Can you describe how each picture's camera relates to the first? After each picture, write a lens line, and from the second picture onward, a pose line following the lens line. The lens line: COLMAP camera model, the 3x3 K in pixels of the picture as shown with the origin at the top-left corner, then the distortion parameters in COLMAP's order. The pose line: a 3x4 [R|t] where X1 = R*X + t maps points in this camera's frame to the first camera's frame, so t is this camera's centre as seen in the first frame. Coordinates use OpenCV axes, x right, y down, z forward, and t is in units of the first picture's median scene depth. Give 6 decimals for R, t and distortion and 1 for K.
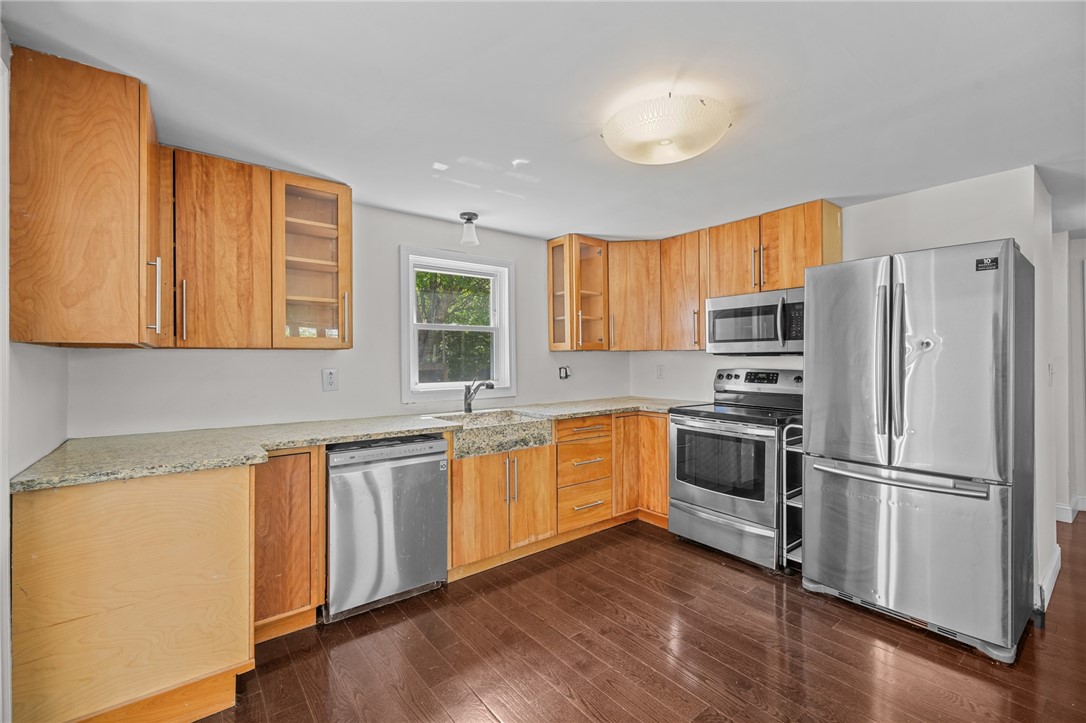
lens RADIAL K [[459.6, 0, 541.2], [0, 459.6, 358.0], [0, 0, 1]] dist [-0.000321, 0.000119]
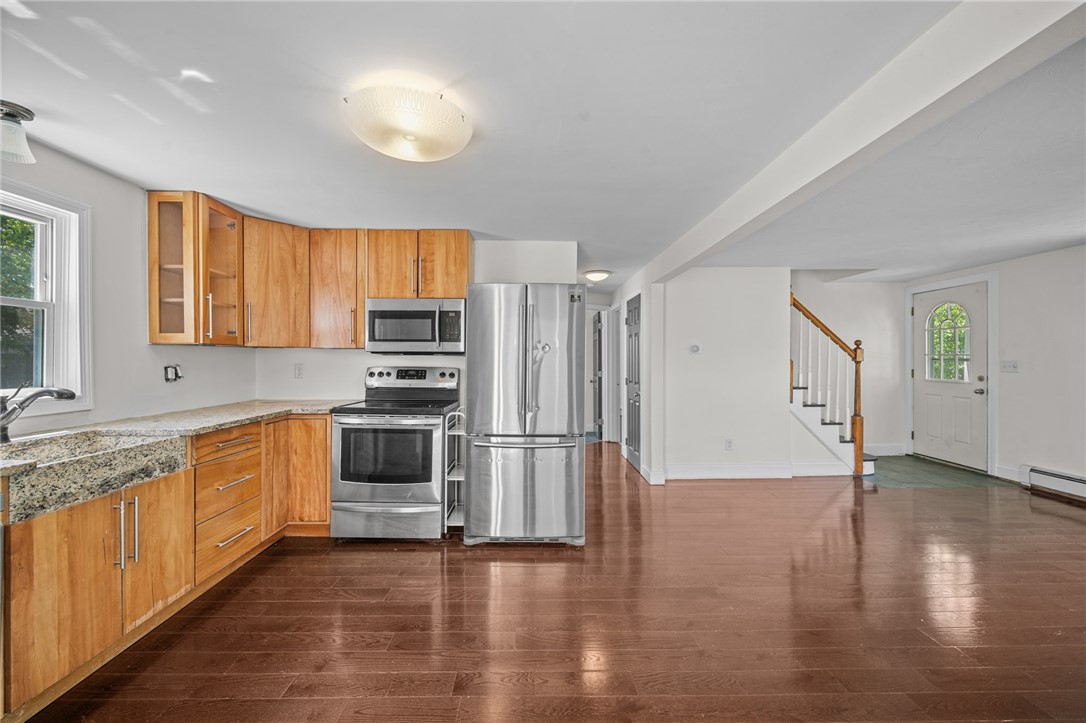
lens RADIAL K [[430.6, 0, 537.0], [0, 430.6, 361.1], [0, 0, 1]] dist [-0.001323, -0.000158]
pose [[0.609653, 0.005769, 0.792647, -0.182046], [-0.009045, 0.999959, -0.000320, 0.008653], [-0.792617, -0.006974, 0.609681, 0.126067]]
